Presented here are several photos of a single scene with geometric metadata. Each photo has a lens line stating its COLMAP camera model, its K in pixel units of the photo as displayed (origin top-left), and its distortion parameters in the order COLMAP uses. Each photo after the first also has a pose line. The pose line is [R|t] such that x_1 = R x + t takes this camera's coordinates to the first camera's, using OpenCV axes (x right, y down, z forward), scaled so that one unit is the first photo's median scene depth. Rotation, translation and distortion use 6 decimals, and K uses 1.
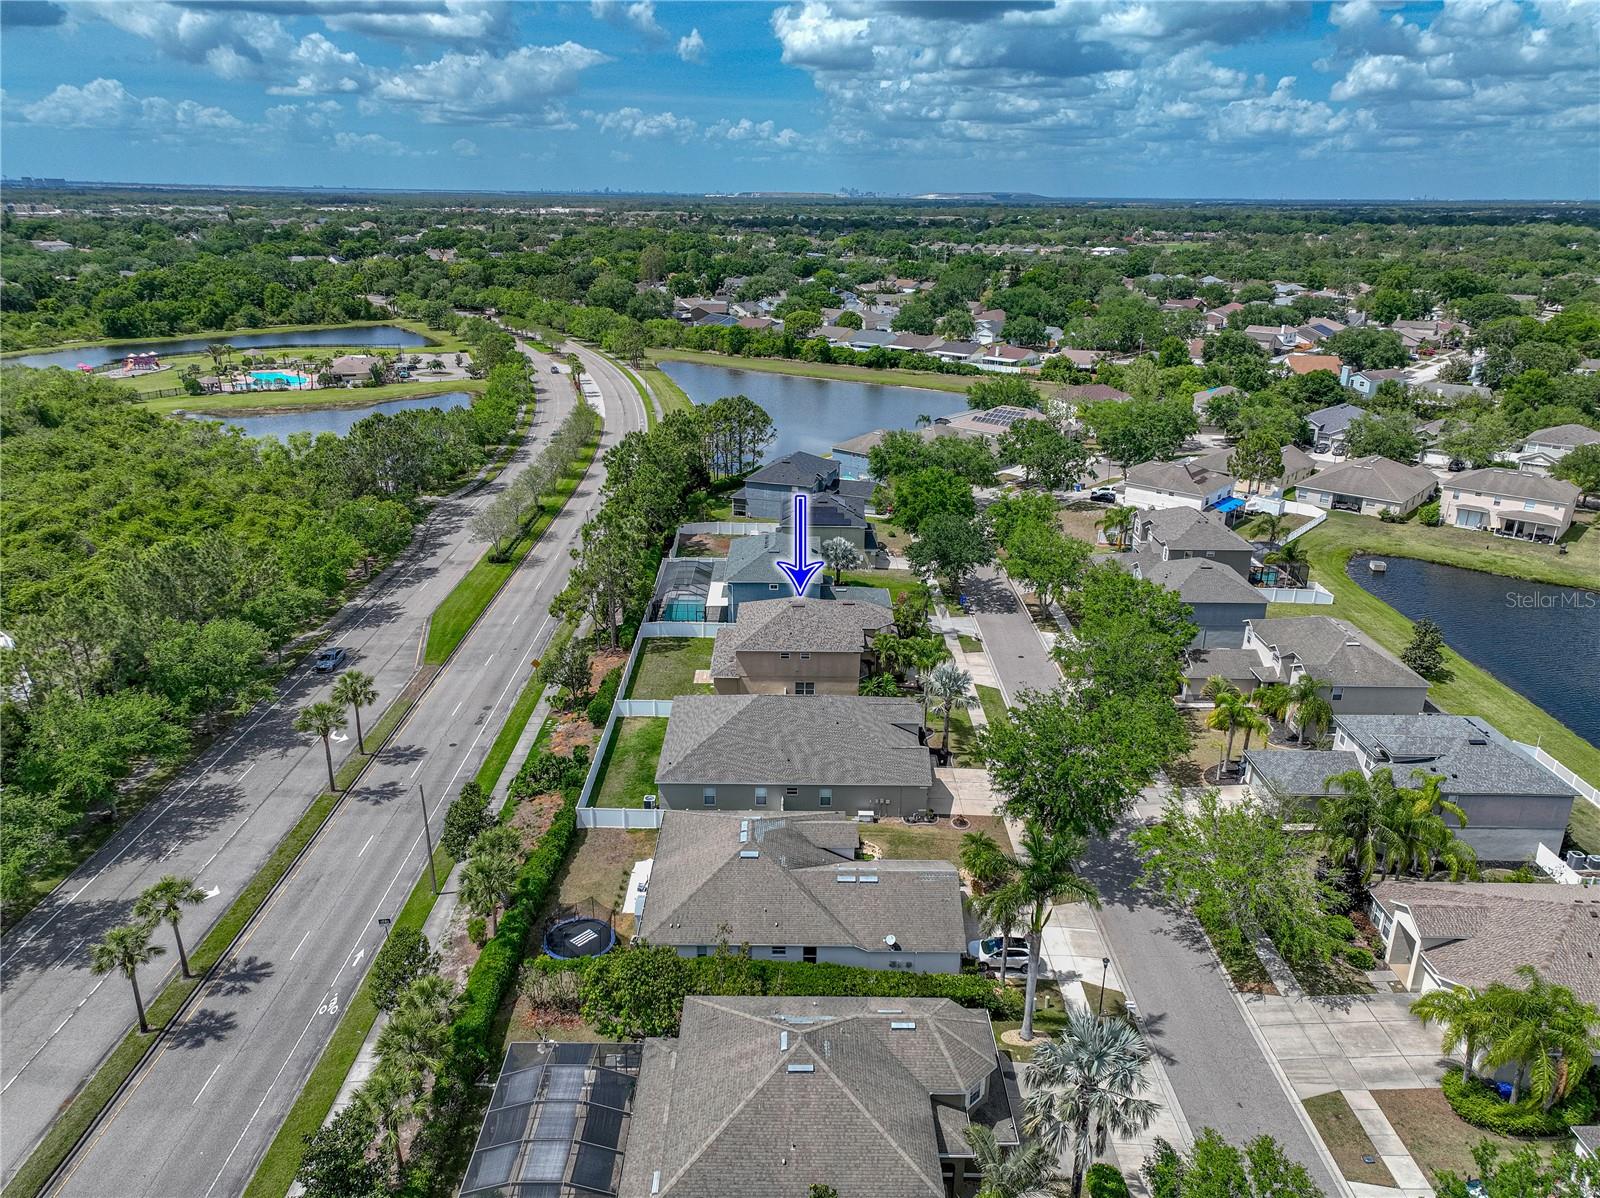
lens RADIAL K [[1141.6, 0, 798.7], [0, 1141.6, 603.3], [0, 0, 1]] dist [0.019915, 0.015107]
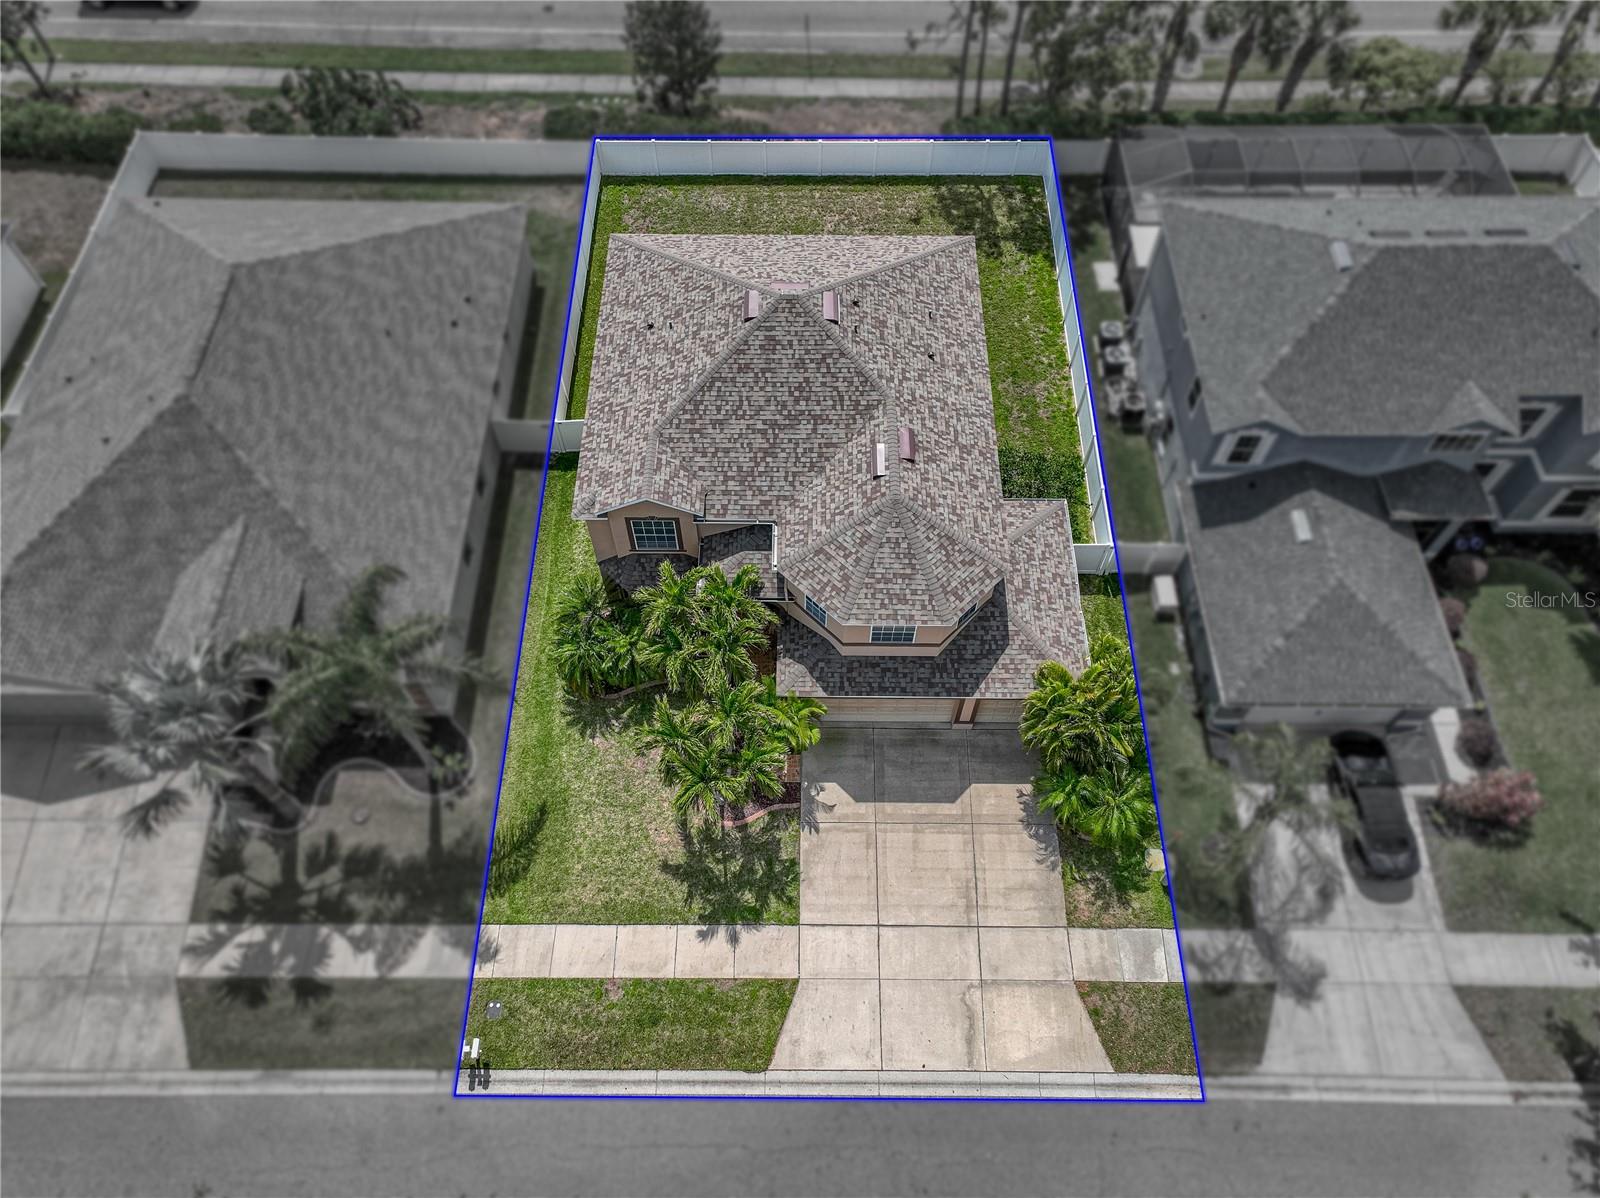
lens RADIAL K [[1141.6, 0, 799.4], [0, 1141.6, 588.5], [0, 0, 1]] dist [0.019915, 0.015107]
pose [[-0.011064, 0.840162, -0.542223, 0.158513], [-0.342995, 0.506169, 0.791295, -0.142716], [0.939272, 0.194735, 0.282571, 0.627295]]
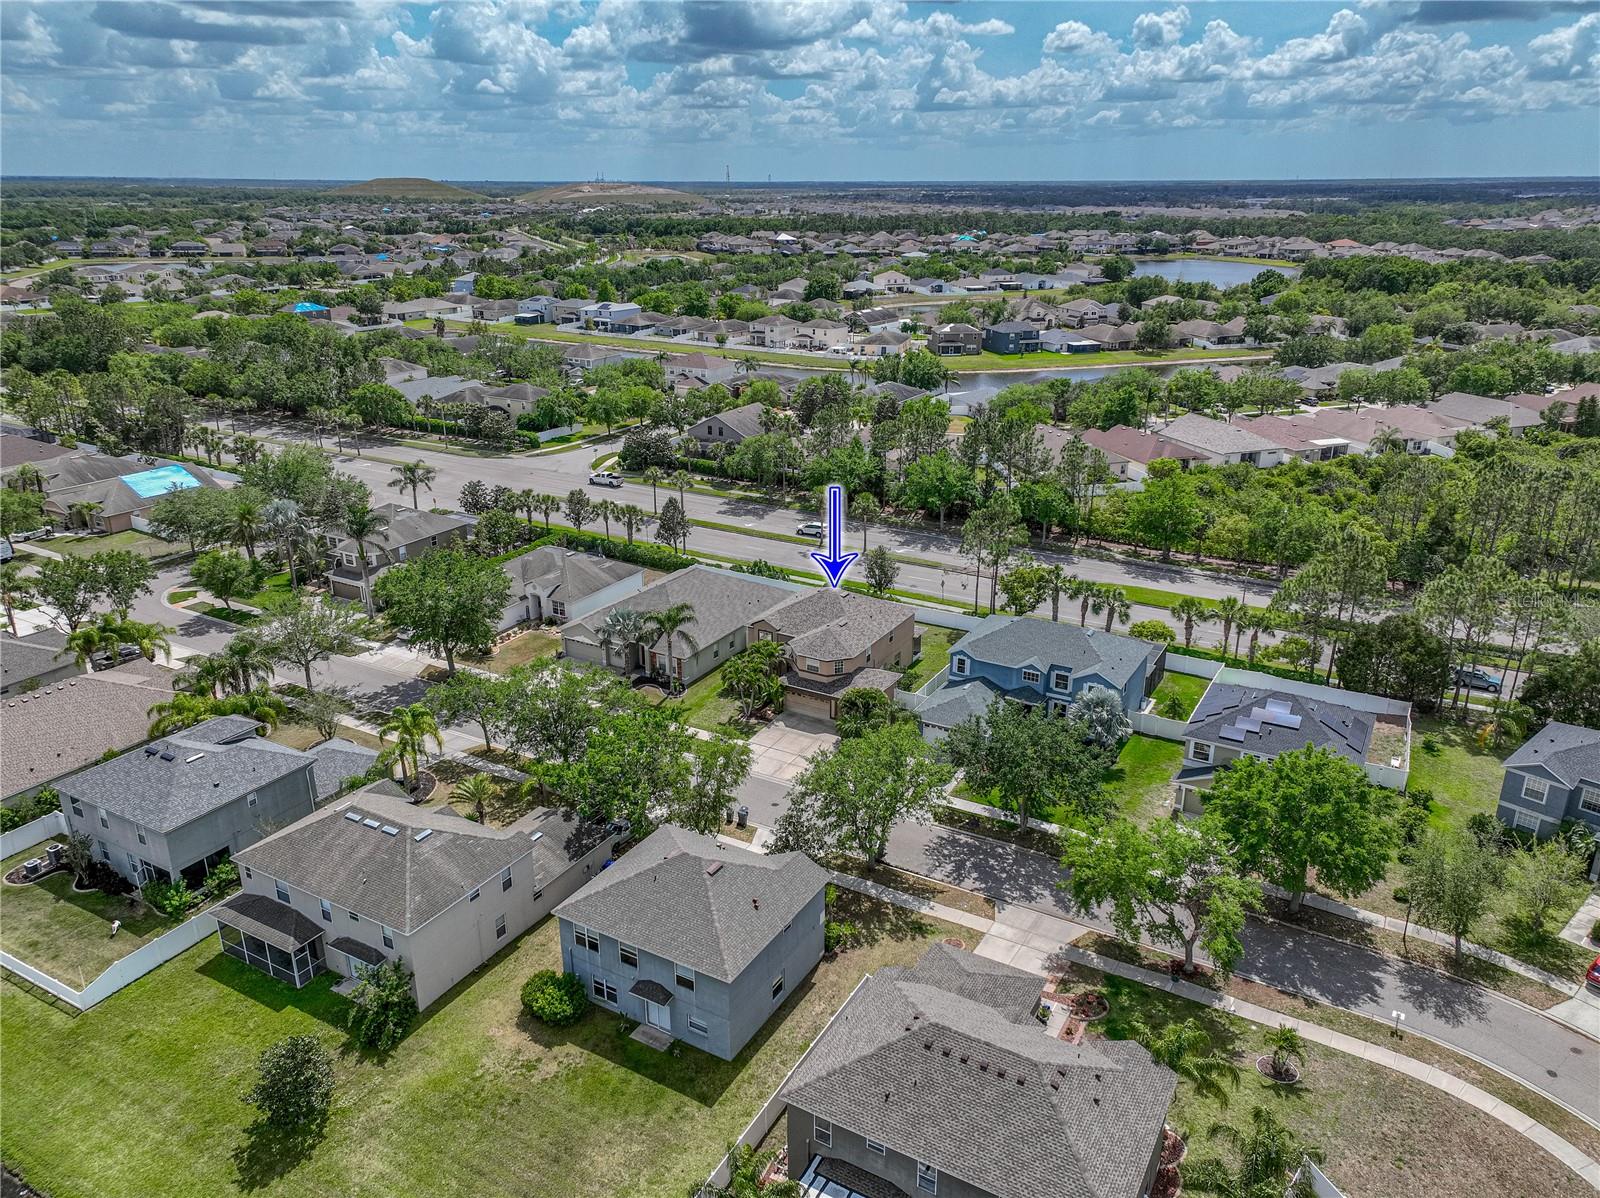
lens RADIAL K [[1141.6, 0, 797.2], [0, 1141.6, 603.8], [0, 0, 1]] dist [0.019915, 0.015107]
pose [[-0.506232, 0.290628, -0.811951, 0.555661], [-0.298380, 0.824330, 0.481092, -0.310914], [0.809134, 0.485814, -0.330585, 0.882592]]
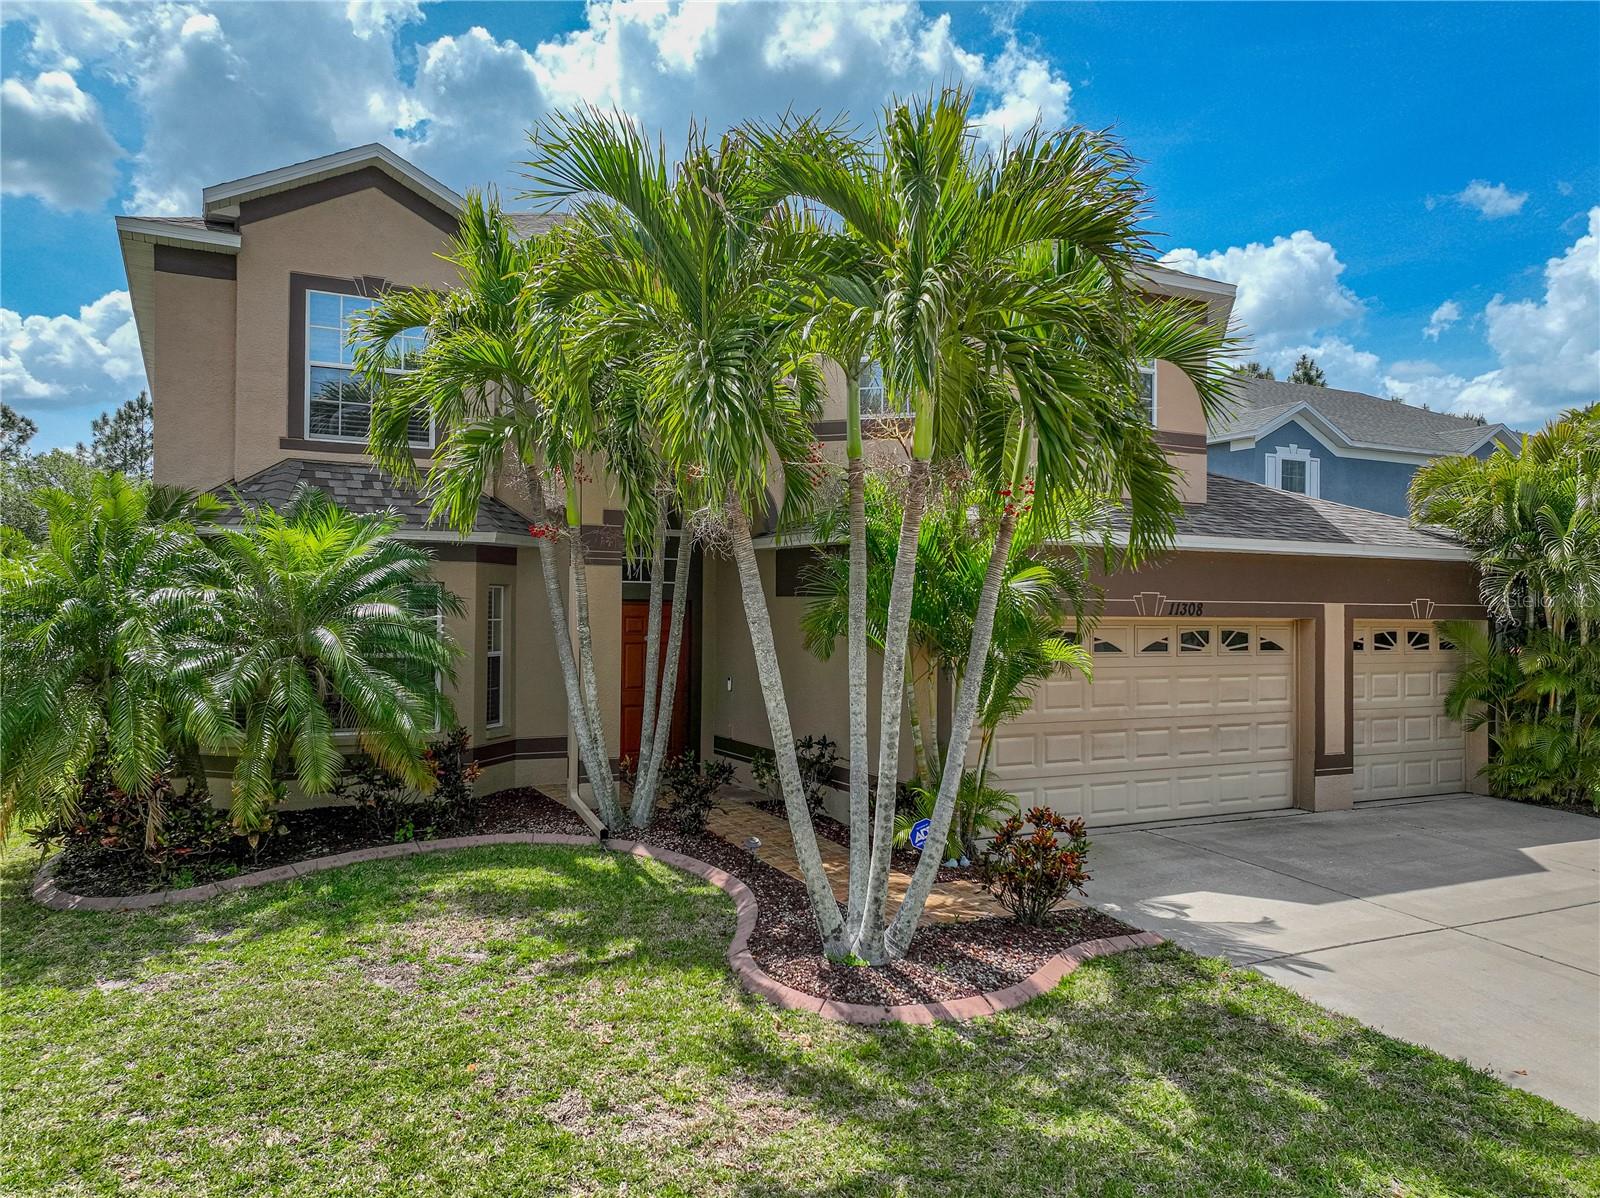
lens RADIAL K [[1141.6, 0, 768.2], [0, 1141.6, 667.2], [0, 0, 1]] dist [0.019915, 0.015107]
pose [[0.449543, -0.008702, -0.893216, 0.112772], [-0.293812, 0.942872, -0.157057, 0.049041], [0.843556, 0.333041, 0.421305, 0.657055]]
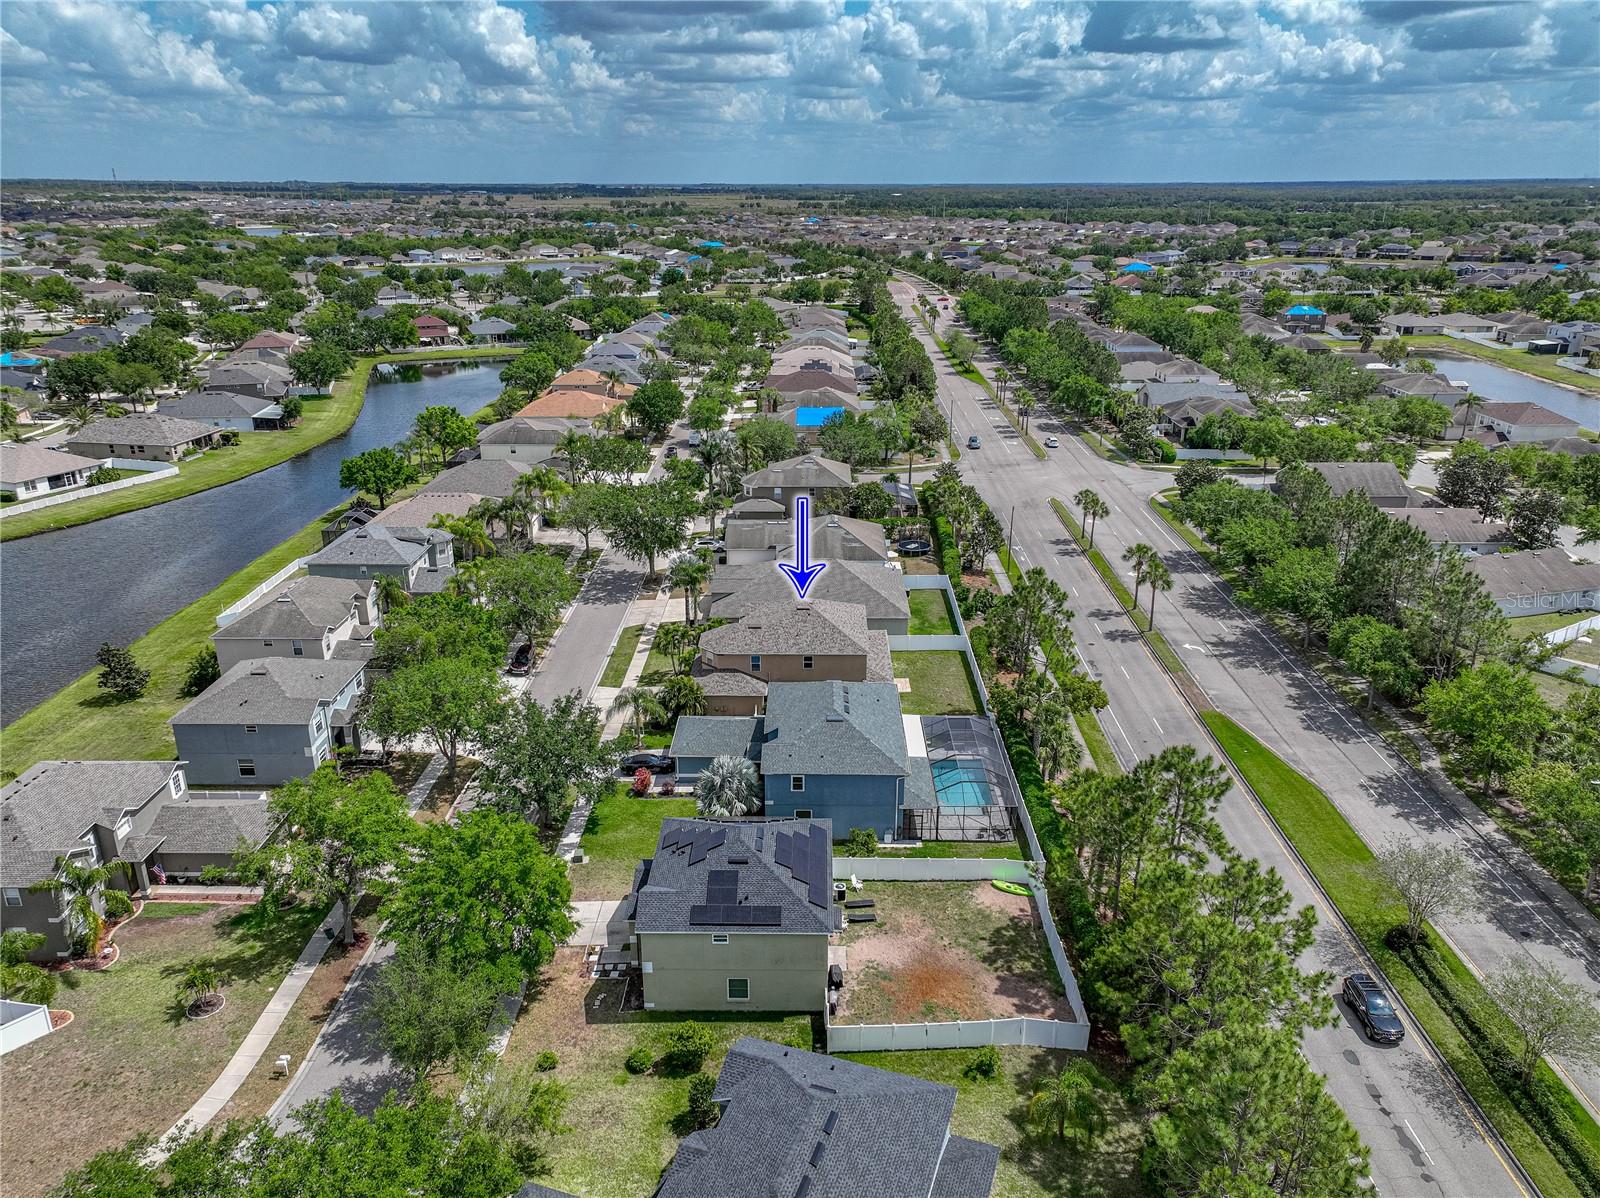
lens RADIAL K [[1141.6, 0, 797.6], [0, 1141.6, 605.8], [0, 0, 1]] dist [0.019915, 0.015107]
pose [[-0.999740, -0.017322, 0.014819, -0.005956], [-0.003634, 0.762850, 0.646566, -0.424610], [-0.022504, 0.646344, -0.762714, 1.177810]]
